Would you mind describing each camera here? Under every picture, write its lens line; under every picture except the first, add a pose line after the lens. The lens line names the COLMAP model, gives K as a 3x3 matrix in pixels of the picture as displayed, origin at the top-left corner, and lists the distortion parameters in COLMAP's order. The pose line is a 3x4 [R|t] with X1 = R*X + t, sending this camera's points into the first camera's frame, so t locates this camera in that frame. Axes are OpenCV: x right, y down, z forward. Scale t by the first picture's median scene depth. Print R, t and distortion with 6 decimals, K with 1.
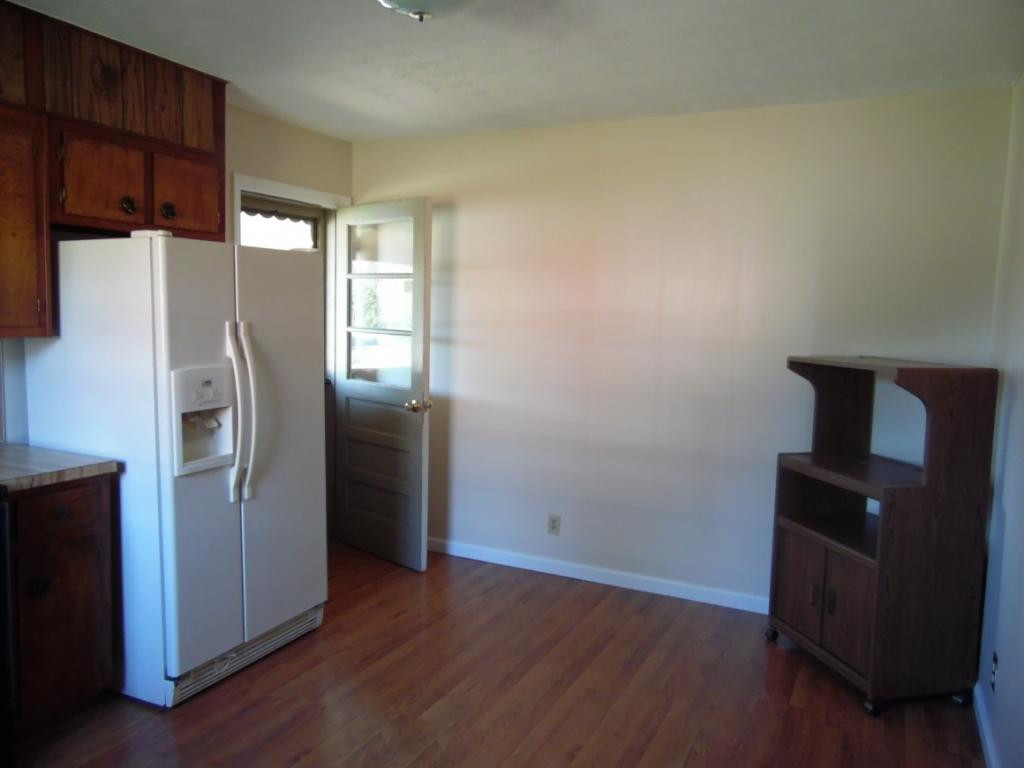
lens RADIAL K [[765.9, 0, 512.5], [0, 765.9, 385.2], [0, 0, 1]] dist [0.011138, -0.000150]
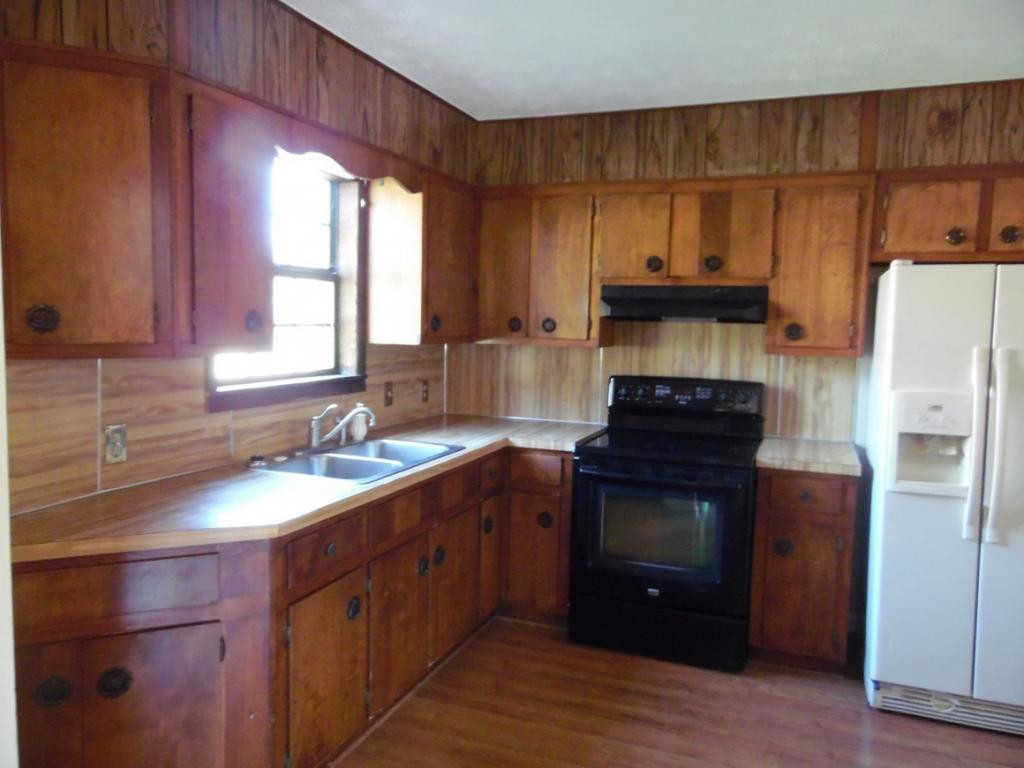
lens RADIAL K [[765.9, 0, 512.2], [0, 765.9, 381.1], [0, 0, 1]] dist [0.011138, -0.000150]
pose [[0.081162, 0.059484, -0.994924, 0.526243], [-0.115238, 0.992083, 0.049913, -0.022485], [0.990017, 0.110602, 0.087374, 0.350937]]
